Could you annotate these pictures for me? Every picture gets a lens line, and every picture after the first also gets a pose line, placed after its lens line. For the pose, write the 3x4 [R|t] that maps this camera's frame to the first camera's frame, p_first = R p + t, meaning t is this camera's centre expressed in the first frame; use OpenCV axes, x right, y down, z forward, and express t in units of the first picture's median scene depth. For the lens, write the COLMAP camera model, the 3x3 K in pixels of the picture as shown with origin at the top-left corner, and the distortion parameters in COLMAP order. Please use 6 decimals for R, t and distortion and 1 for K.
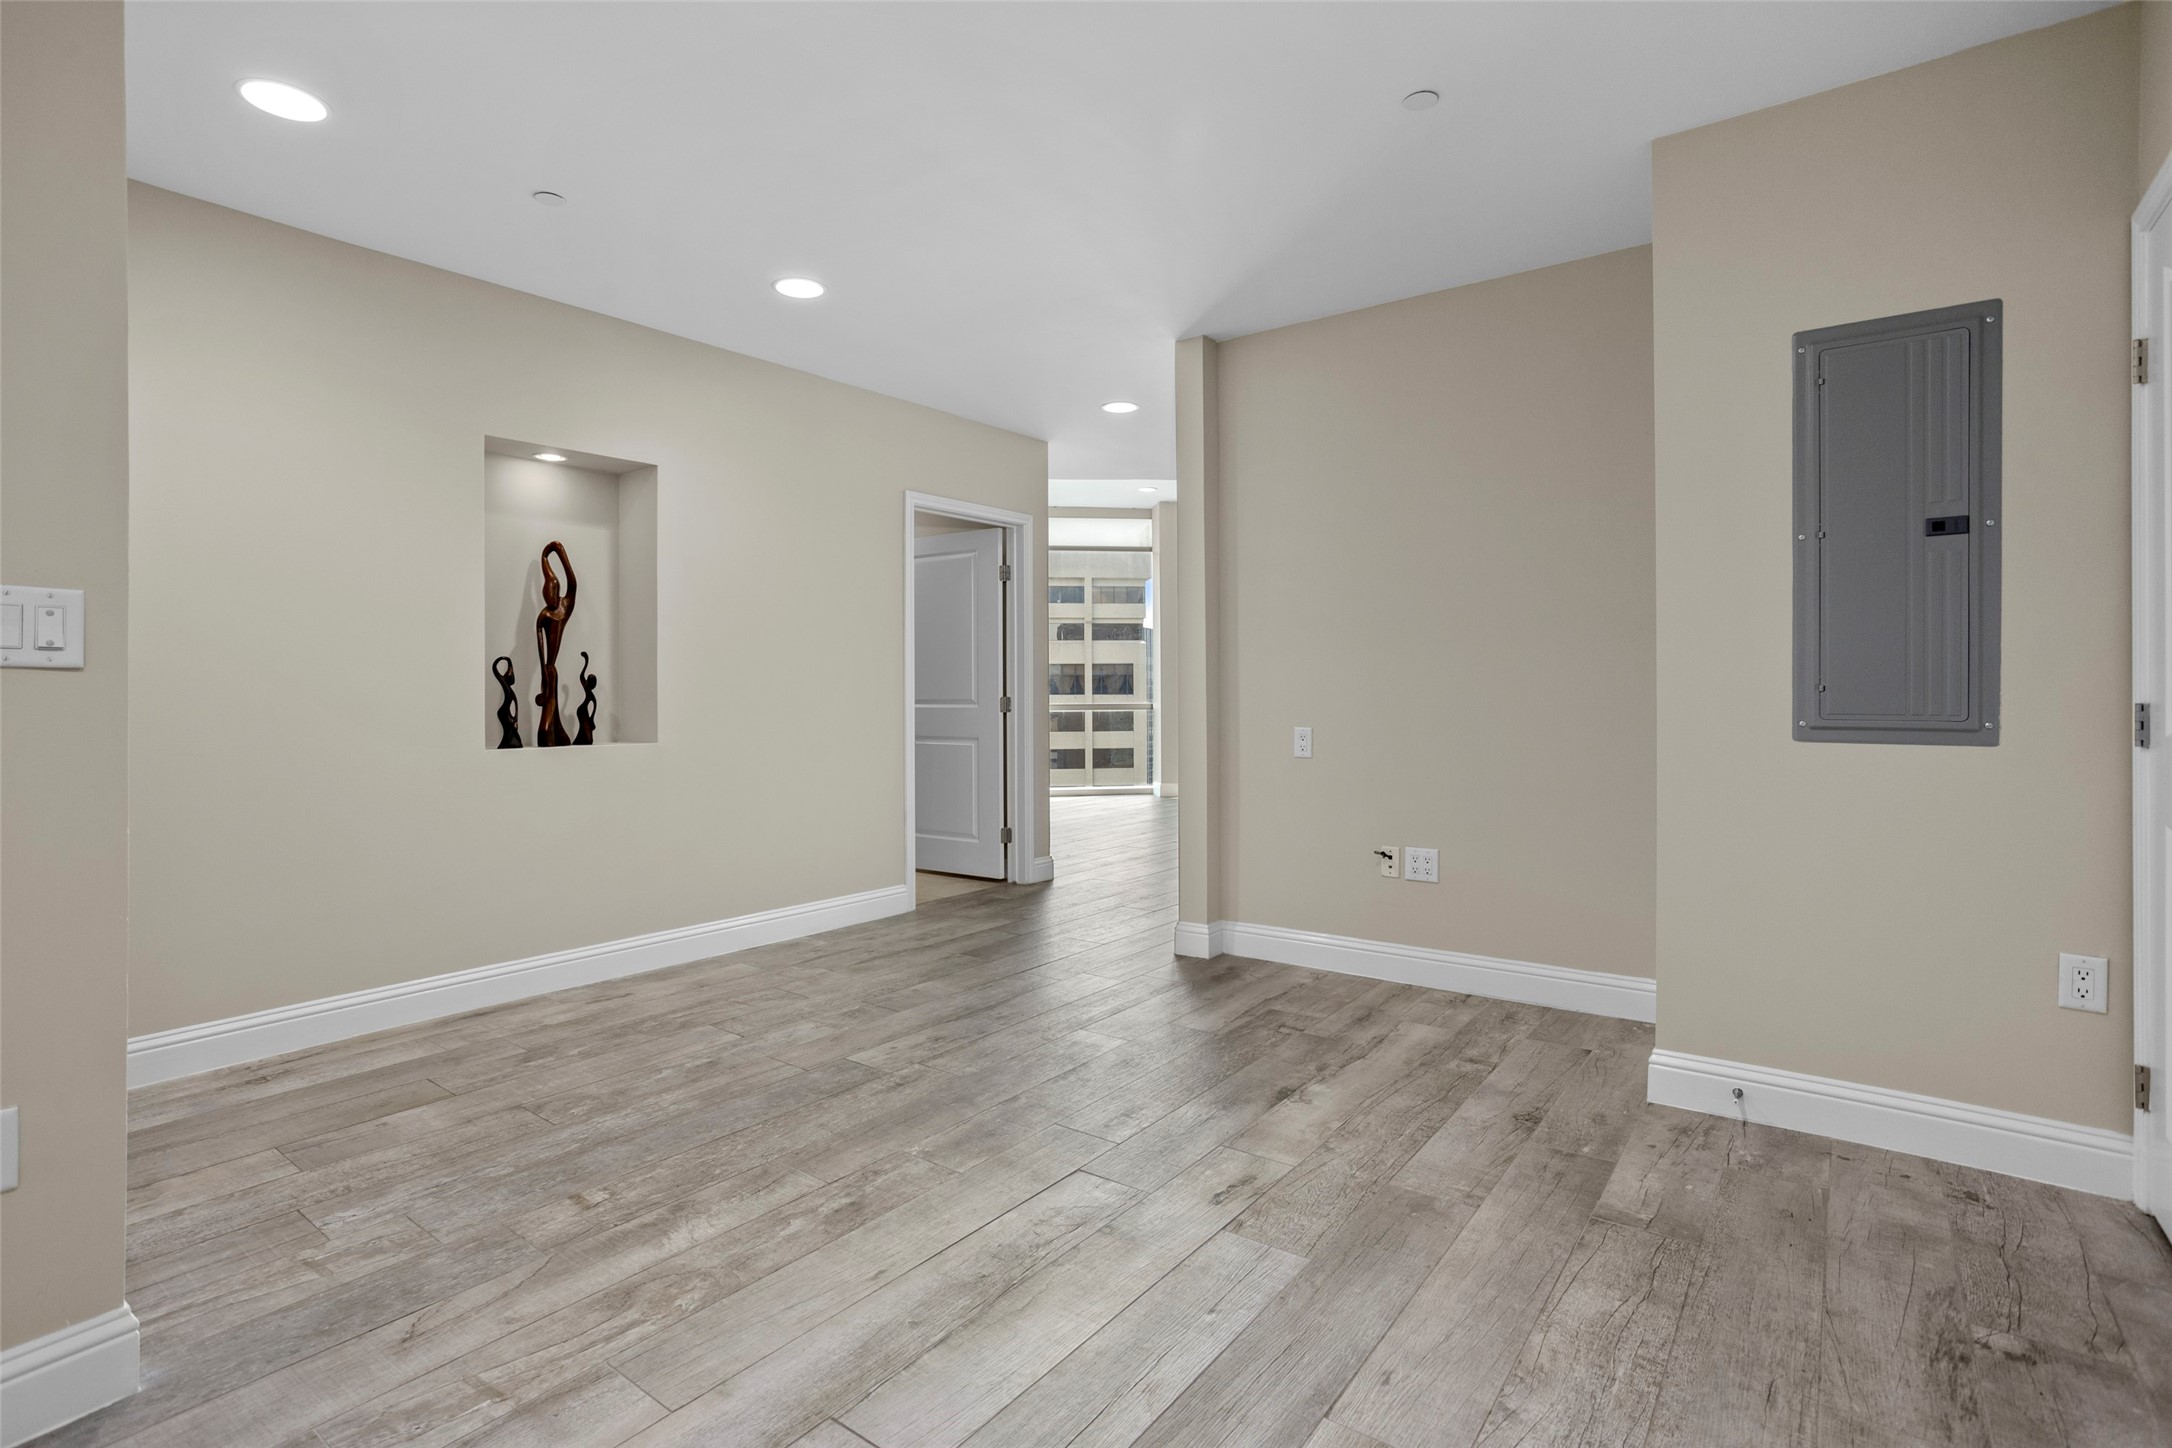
lens RADIAL K [[1044.4, 0, 1082.8], [0, 1044.4, 703.3], [0, 0, 1]] dist [-0.033225, 0.003575]
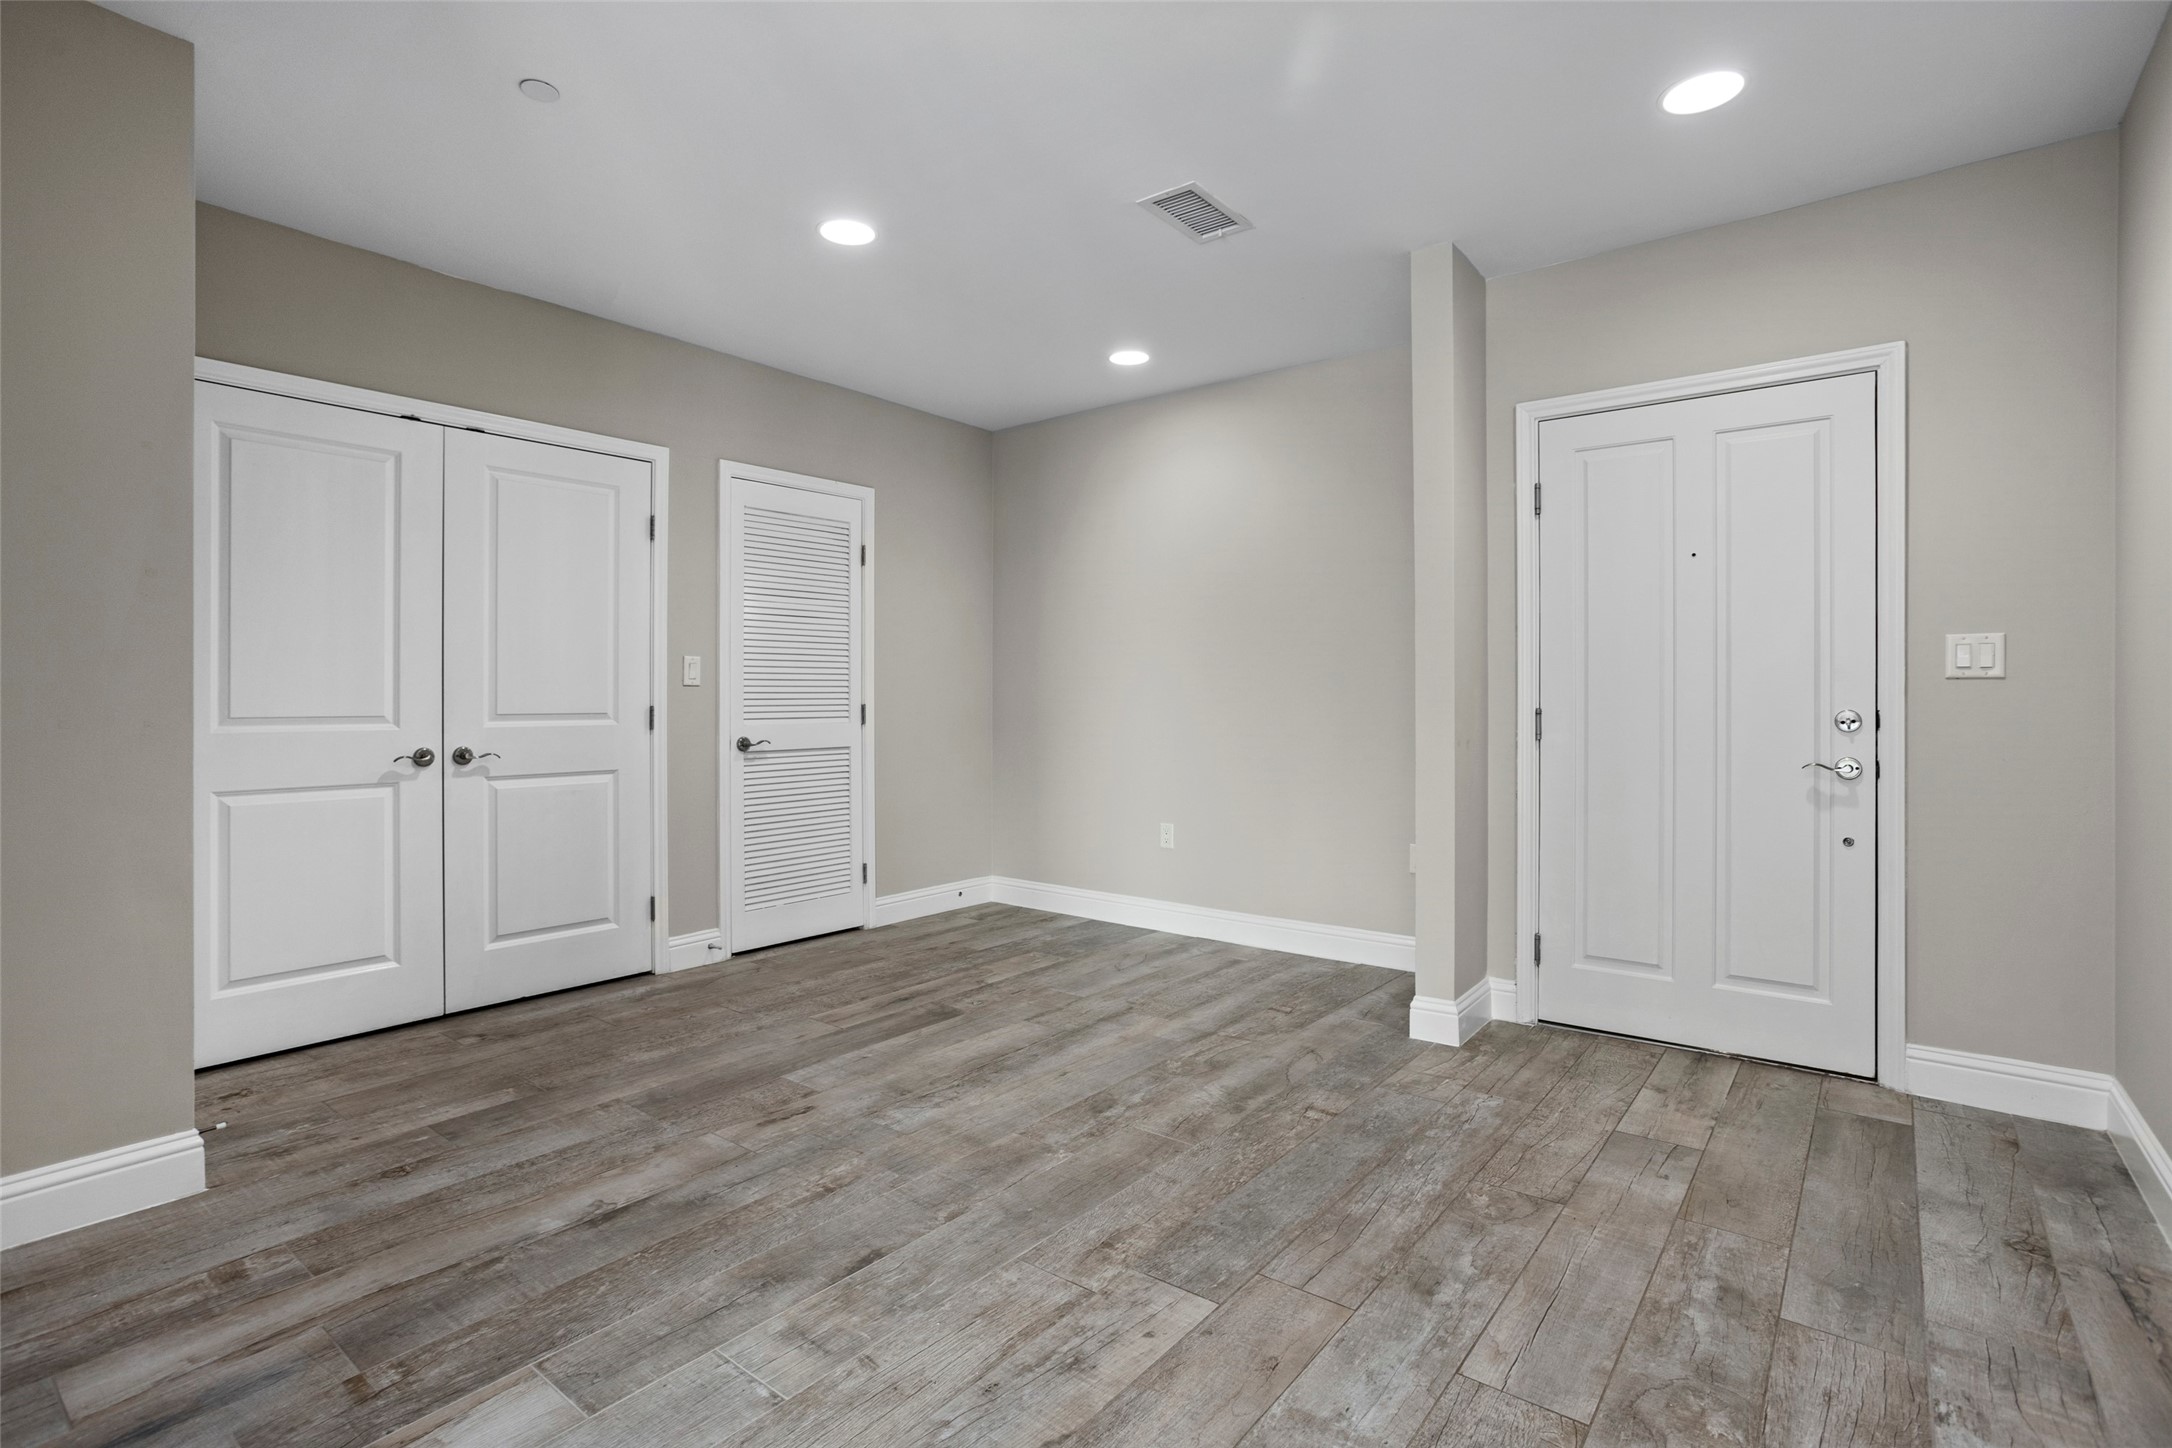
lens RADIAL K [[1036.8, 0, 1084.5], [0, 1036.8, 708.3], [0, 0, 1]] dist [-0.044970, 0.025266]
pose [[-0.999787, 0.005538, 0.019907, -0.207989], [0.005944, 0.999774, 0.020394, -0.021879], [-0.019789, 0.020508, -0.999594, 2.005741]]
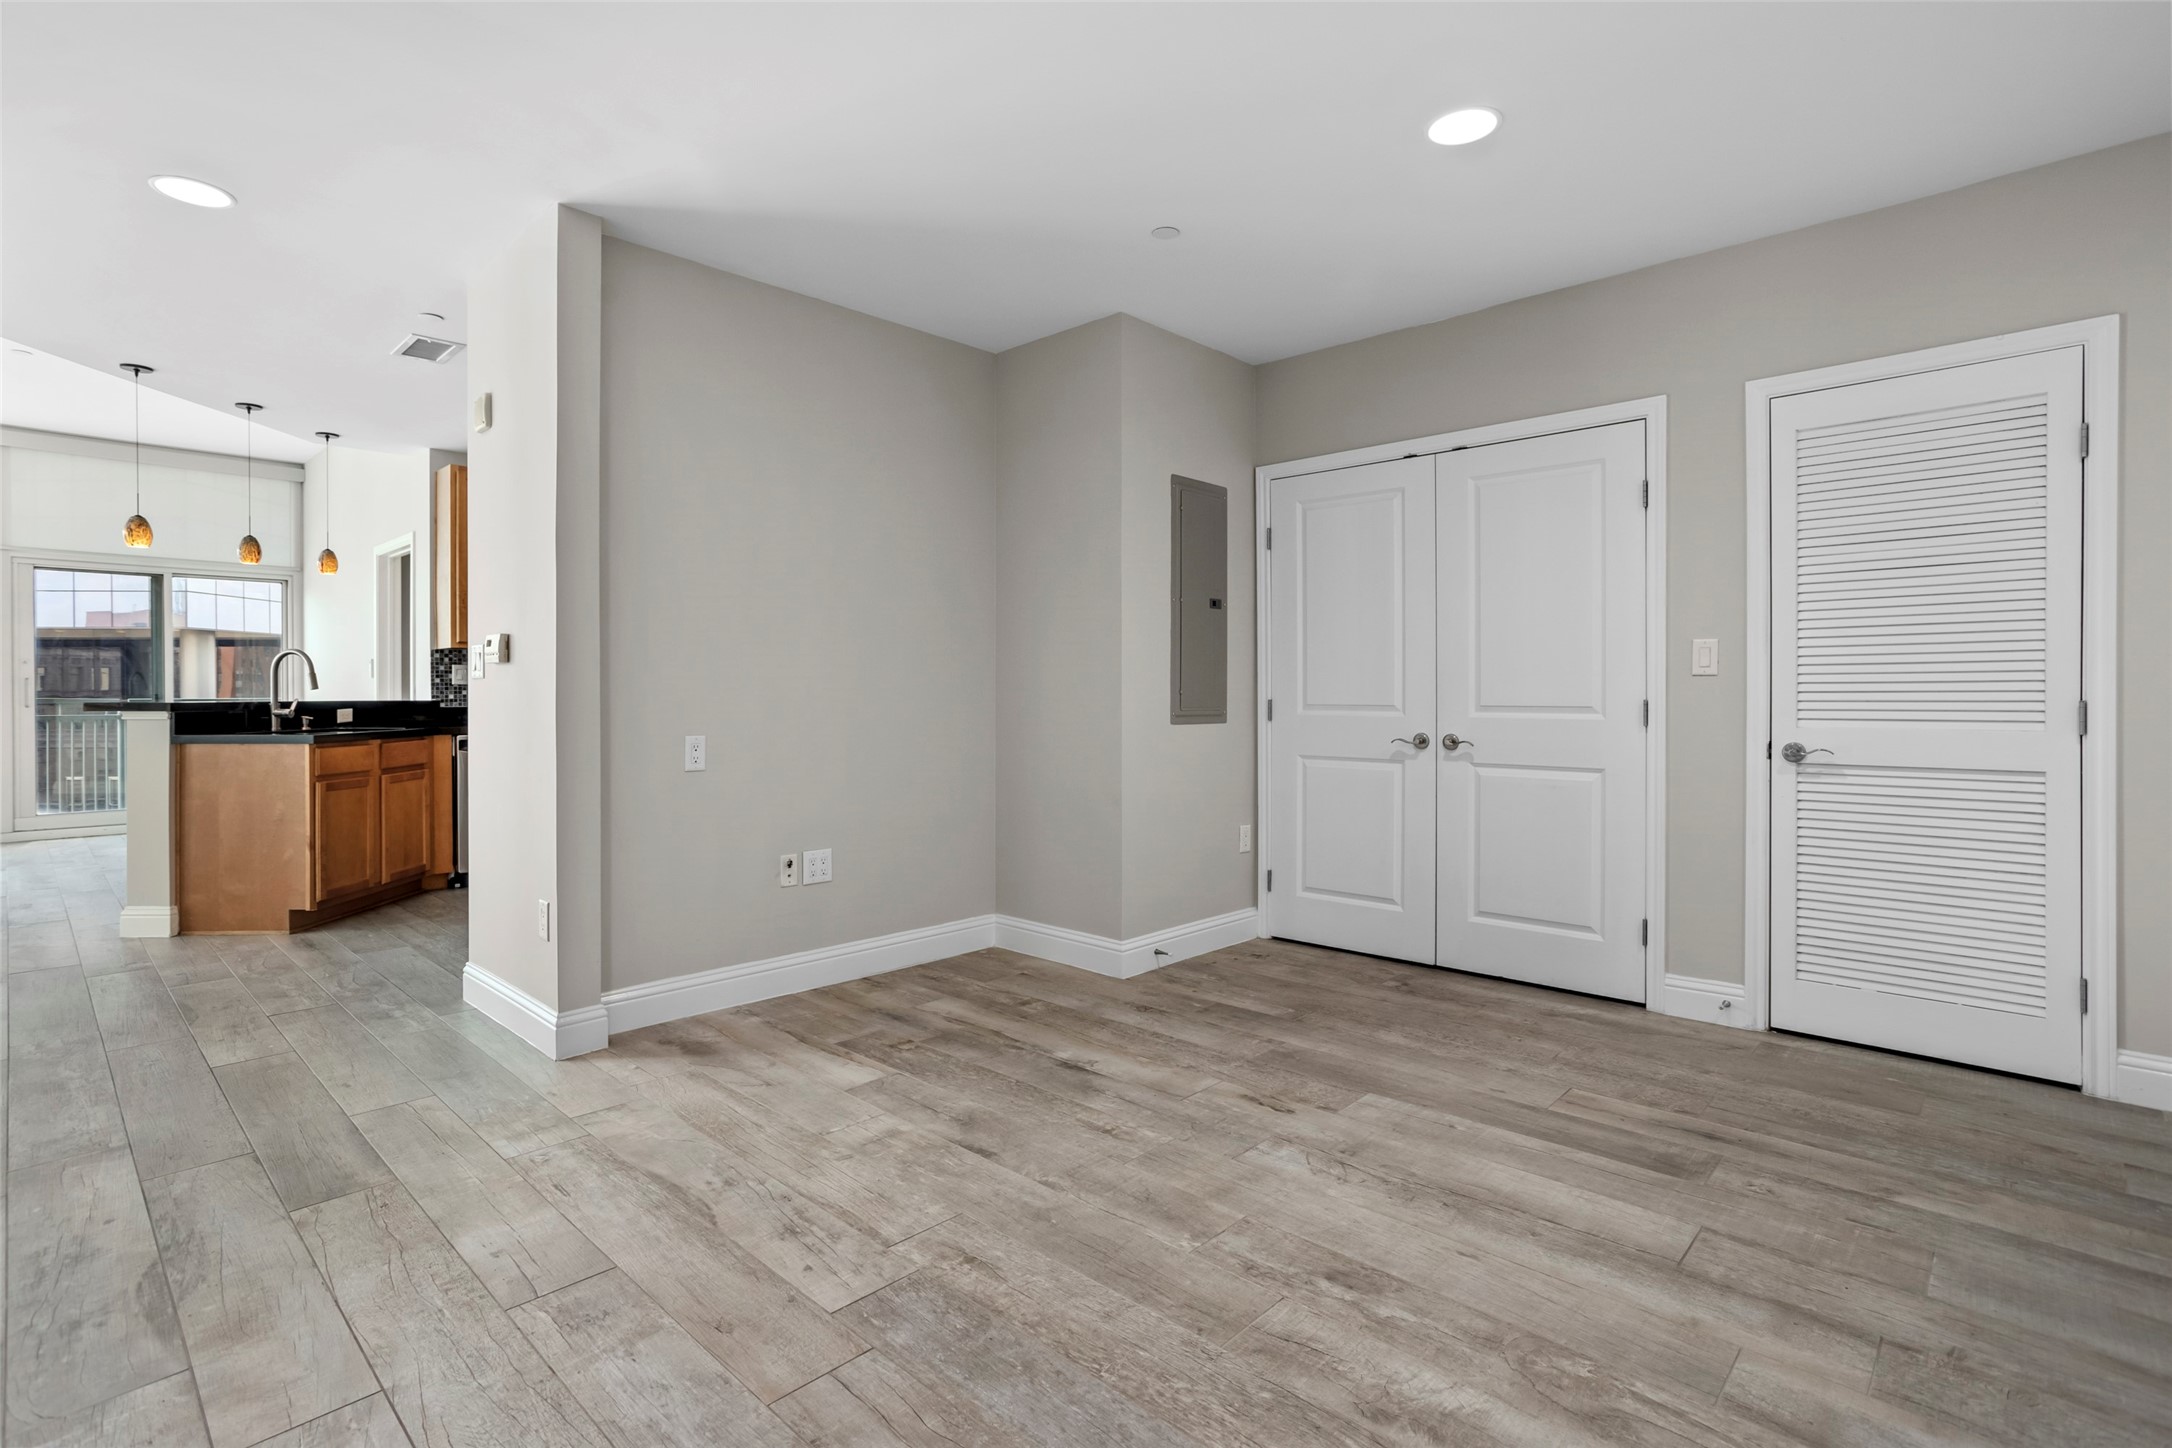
lens RADIAL K [[1036.8, 0, 1063.8], [0, 1036.8, 691.3], [0, 0, 1]] dist [-0.044970, 0.025266]
pose [[0.117604, 0.007259, 0.993034, -0.997508], [0.011000, 0.999902, -0.008612, -0.004287], [-0.993000, 0.011936, 0.117513, 1.006419]]
